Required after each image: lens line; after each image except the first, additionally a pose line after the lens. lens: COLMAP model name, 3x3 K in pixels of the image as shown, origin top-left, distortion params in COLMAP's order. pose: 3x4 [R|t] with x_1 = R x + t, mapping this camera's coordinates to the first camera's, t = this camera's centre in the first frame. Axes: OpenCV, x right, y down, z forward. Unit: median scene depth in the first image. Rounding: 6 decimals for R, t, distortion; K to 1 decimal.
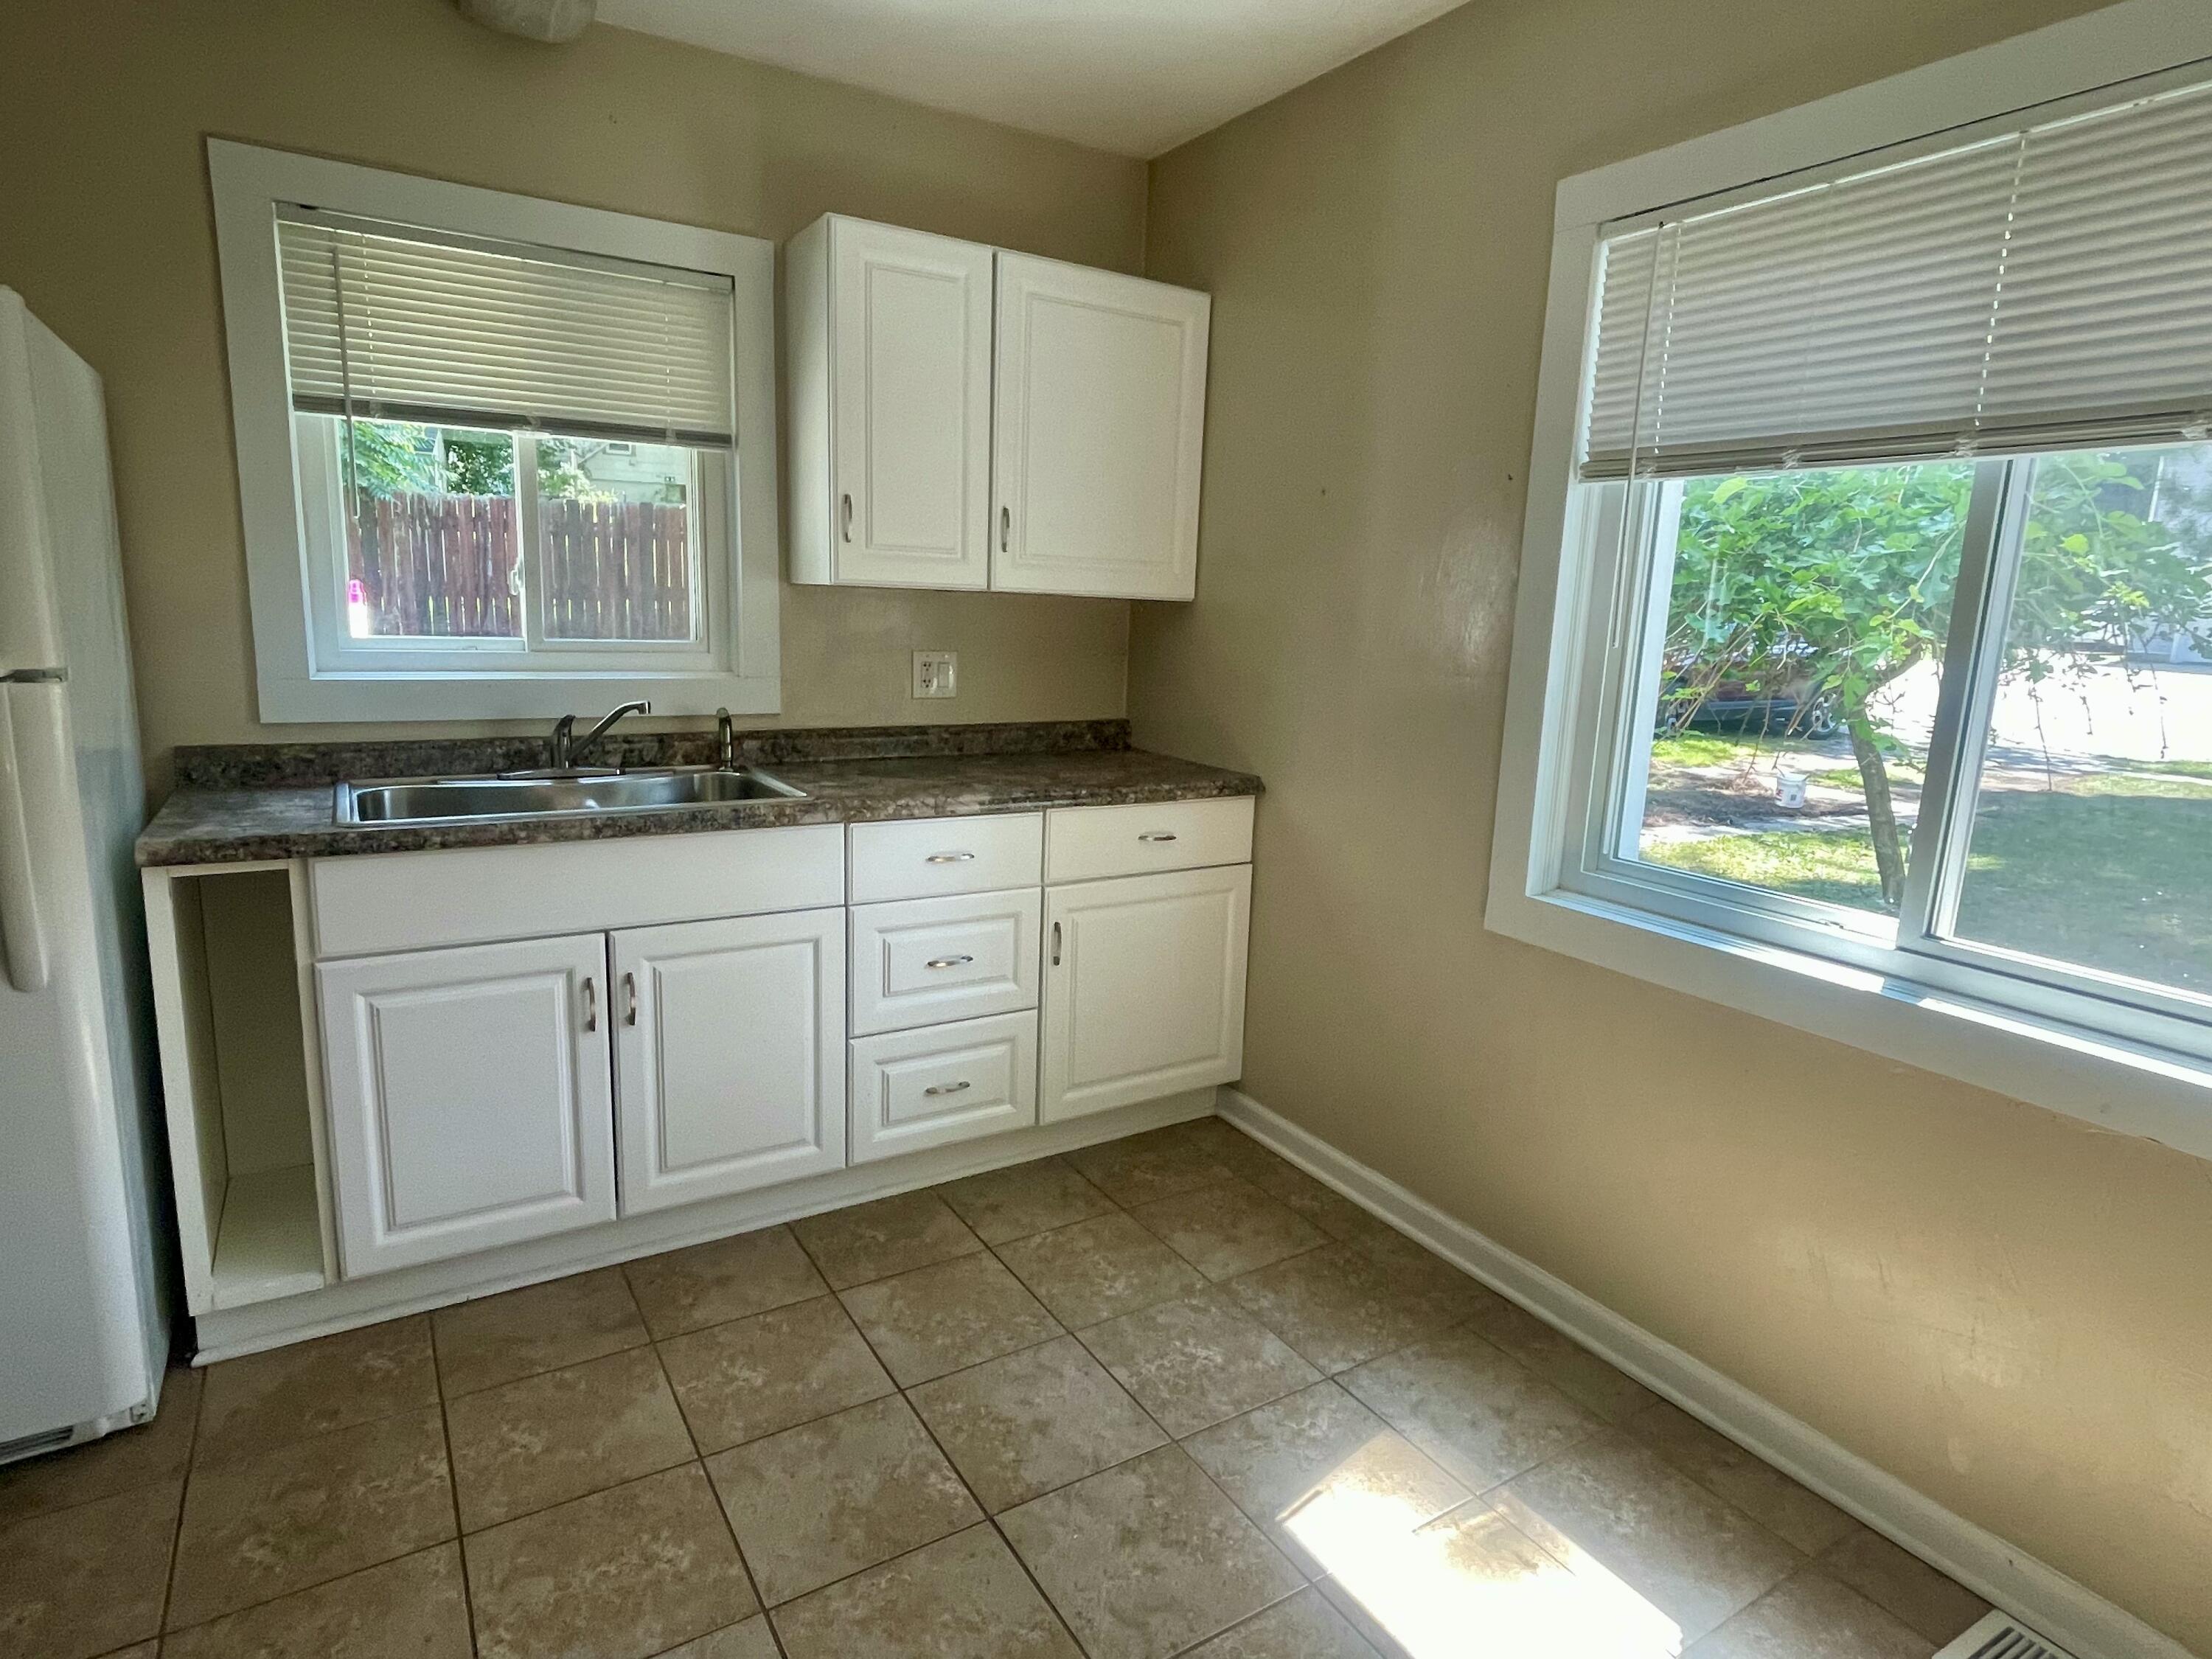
lens RADIAL K [[1212.0, 0, 1101.7], [0, 1212.0, 826.0], [0, 0, 1]] dist [0.003924, -0.002283]
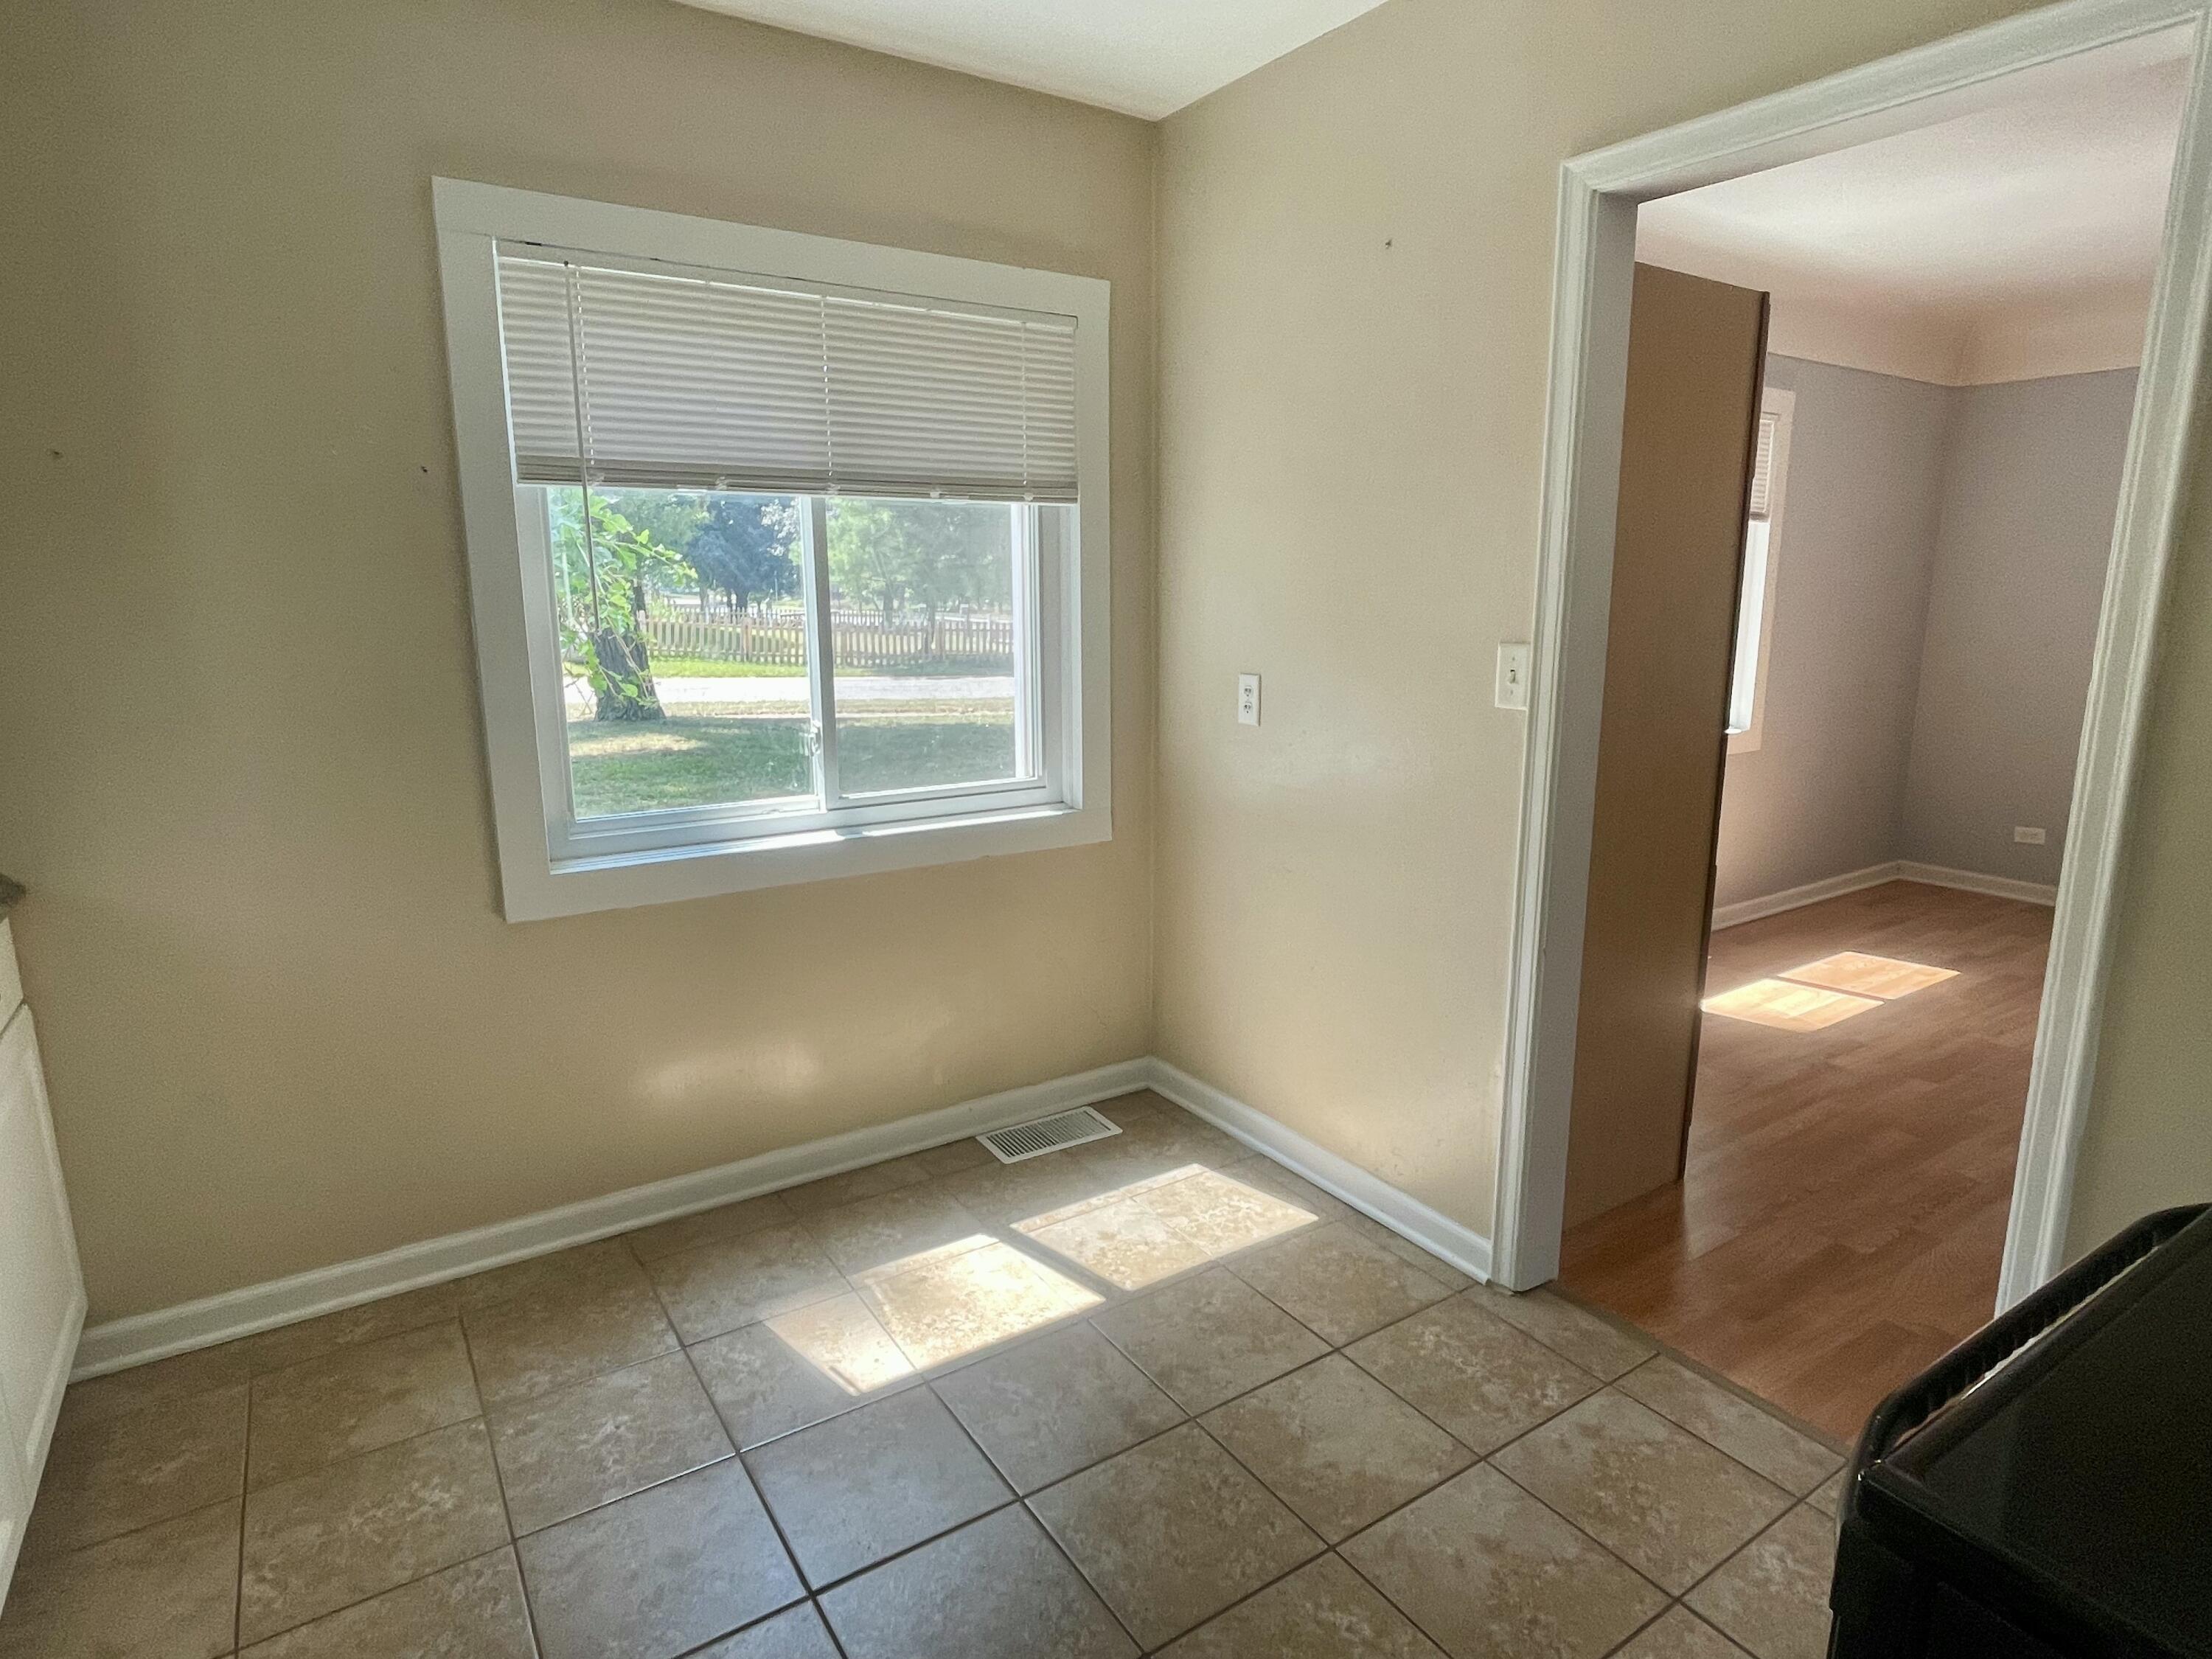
lens RADIAL K [[1212.0, 0, 1101.7], [0, 1212.0, 826.0], [0, 0, 1]] dist [0.003924, -0.002283]
pose [[-0.023798, -0.233801, 0.971993, -0.632363], [0.188800, 0.953722, 0.234028, -0.129968], [-0.981727, 0.189082, 0.021445, 0.467021]]
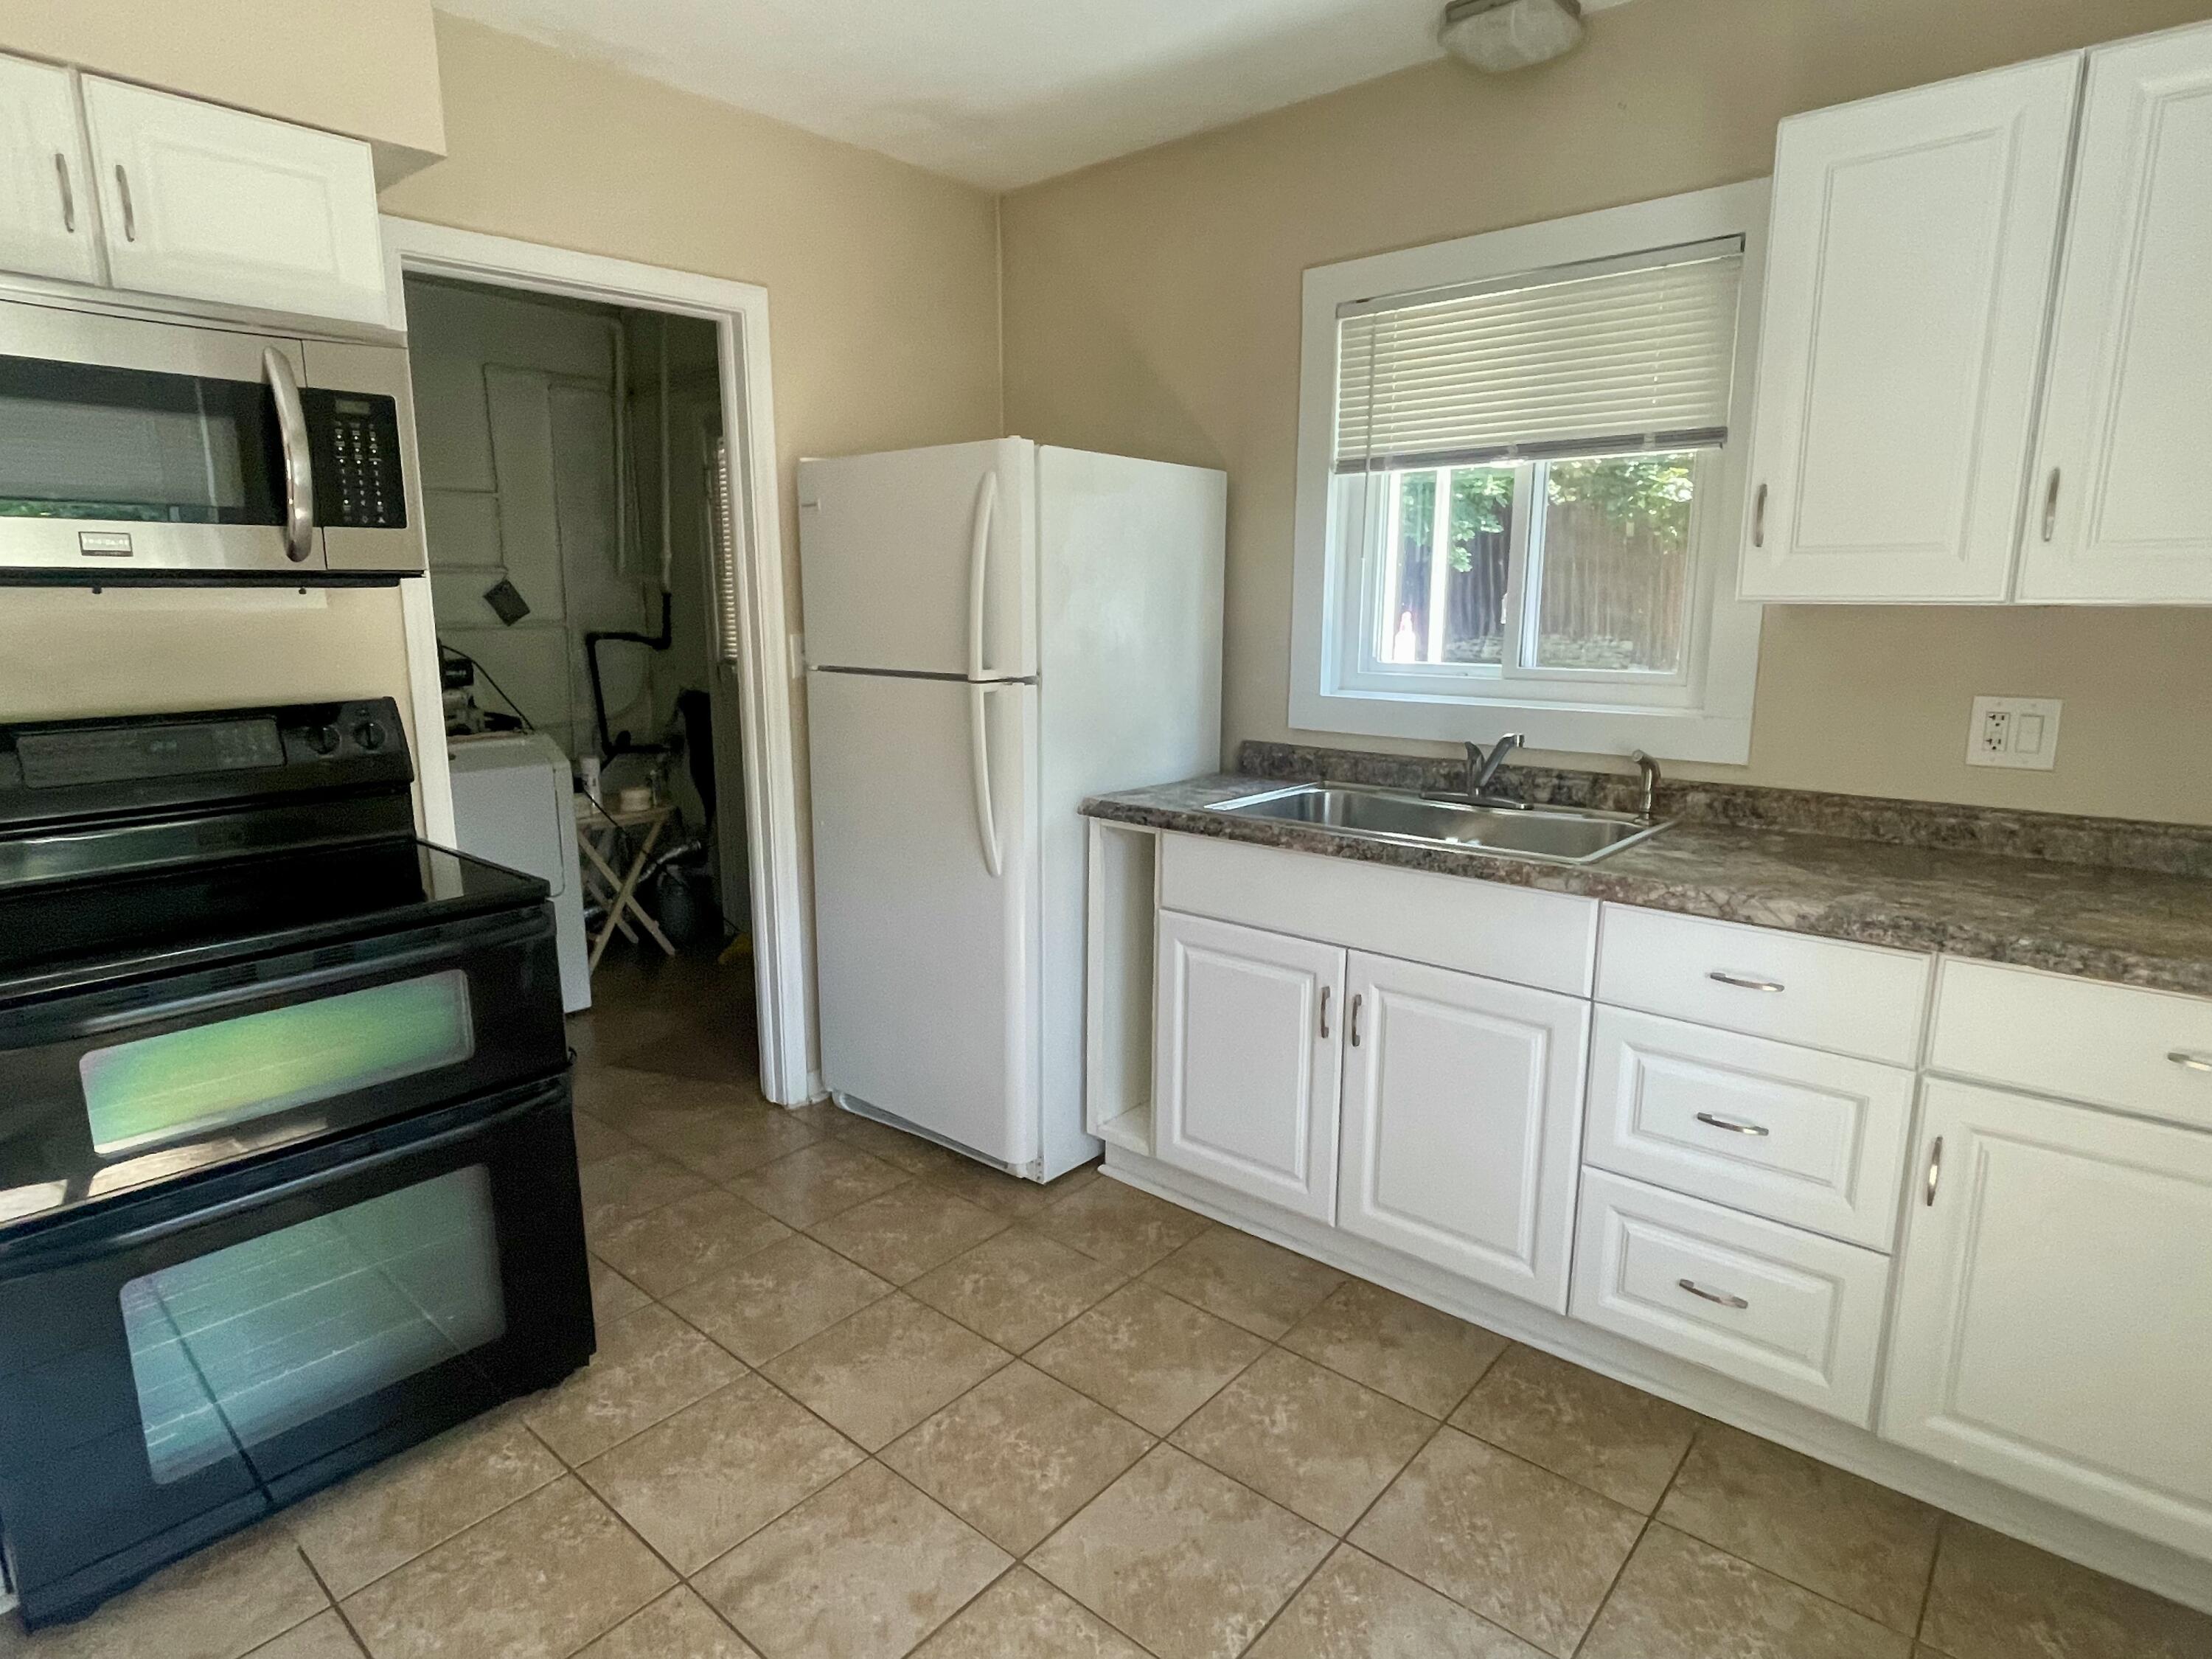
lens RADIAL K [[1197.2, 0, 1106.0], [0, 1197.2, 829.5], [0, 0, 1]] dist [-0.005985, -0.002047]
pose [[0.301460, 0.146320, -0.942185, 0.423806], [-0.166506, 0.981050, 0.099080, -0.070540], [0.938828, 0.127011, 0.320110, 0.425195]]
